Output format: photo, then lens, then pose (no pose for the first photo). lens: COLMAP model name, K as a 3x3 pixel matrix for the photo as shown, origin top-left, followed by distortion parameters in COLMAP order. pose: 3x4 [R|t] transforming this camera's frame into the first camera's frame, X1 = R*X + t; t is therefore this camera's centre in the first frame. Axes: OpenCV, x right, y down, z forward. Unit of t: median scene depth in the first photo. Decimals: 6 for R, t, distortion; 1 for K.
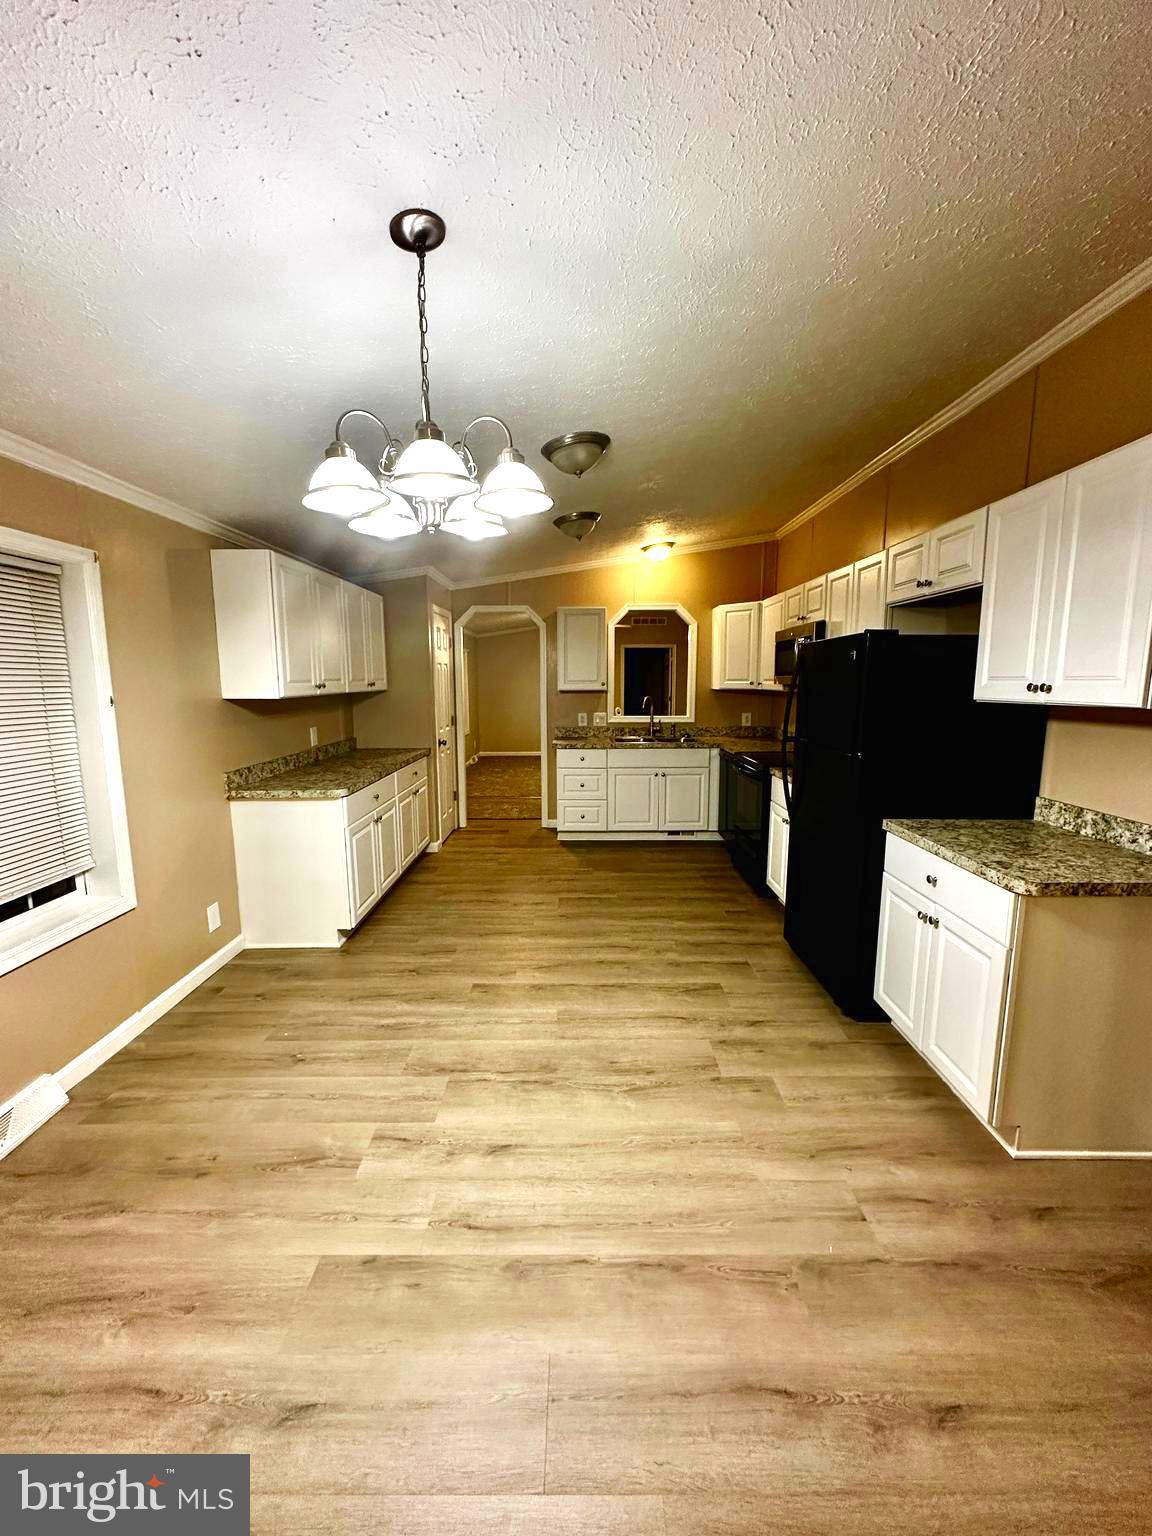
lens RADIAL K [[614.7, 0, 573.7], [0, 614.7, 765.4], [0, 0, 1]] dist [0.000263, 0.000165]
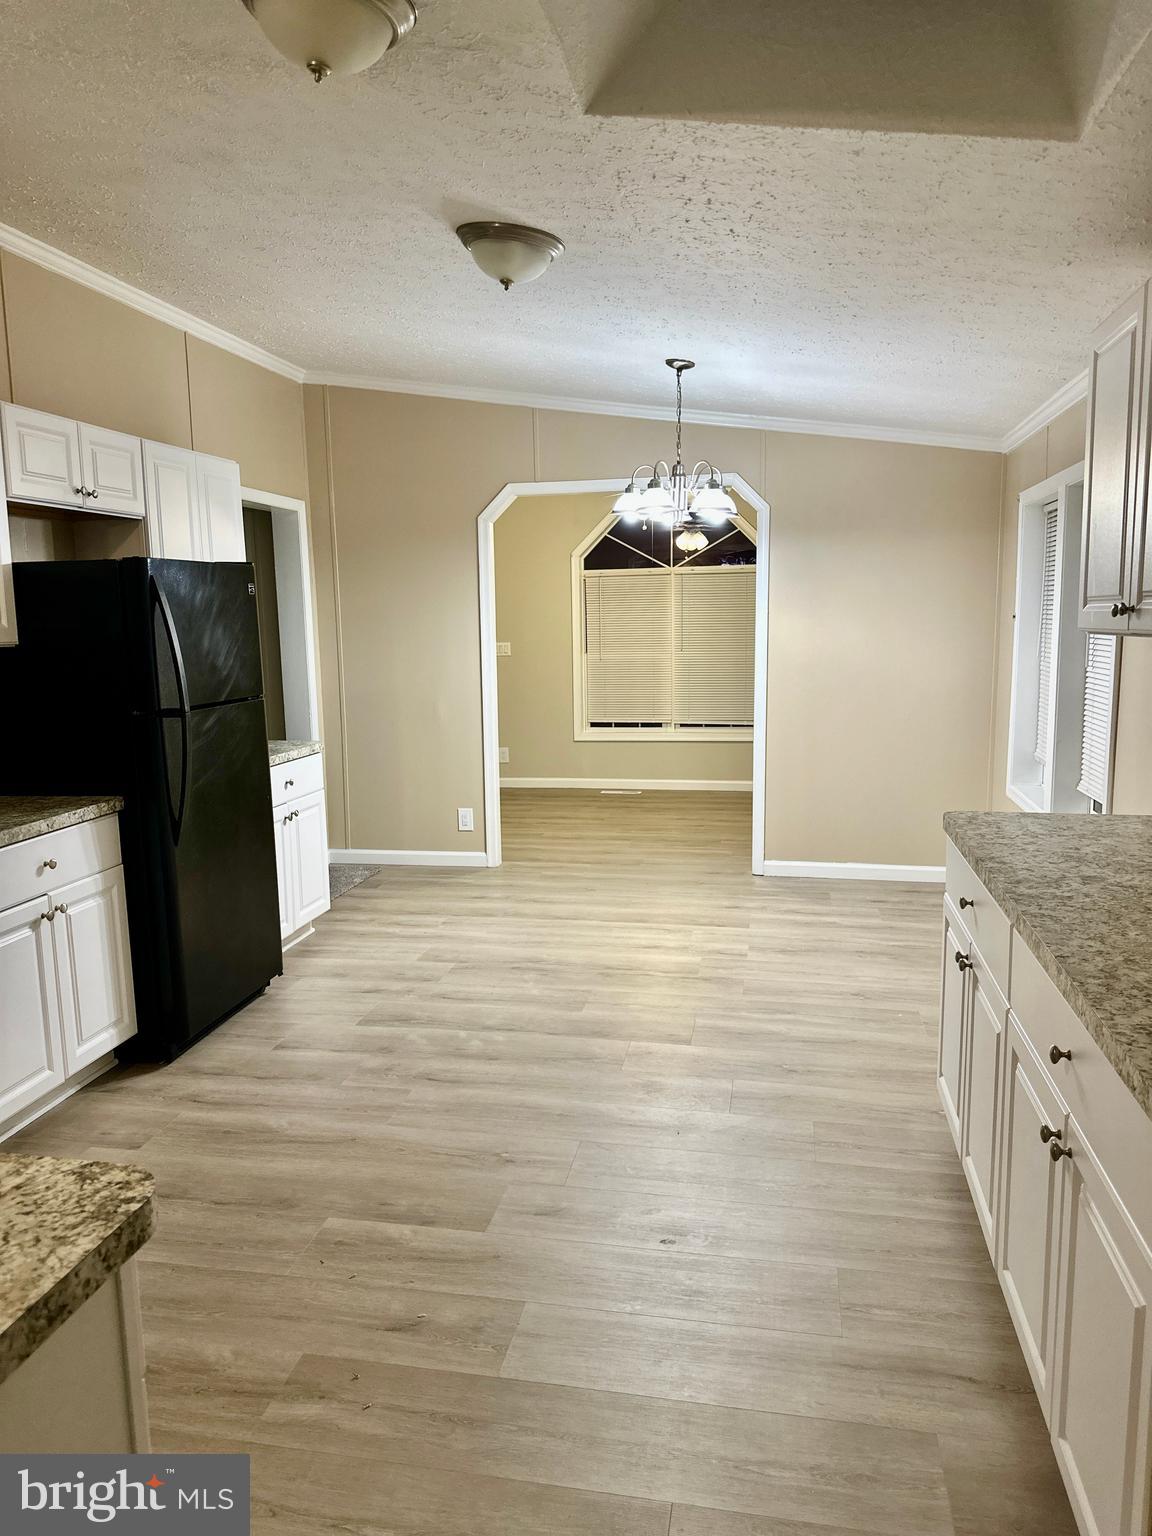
lens RADIAL K [[1073.1, 0, 576.0], [0, 1073.1, 768.0], [0, 0, 1]] dist [0.053866, -0.000747]
pose [[-0.982755, -0.006882, 0.184787, -0.340003], [0.045166, 0.960106, 0.275965, -0.376837], [-0.179314, 0.279552, -0.943237, 2.725068]]
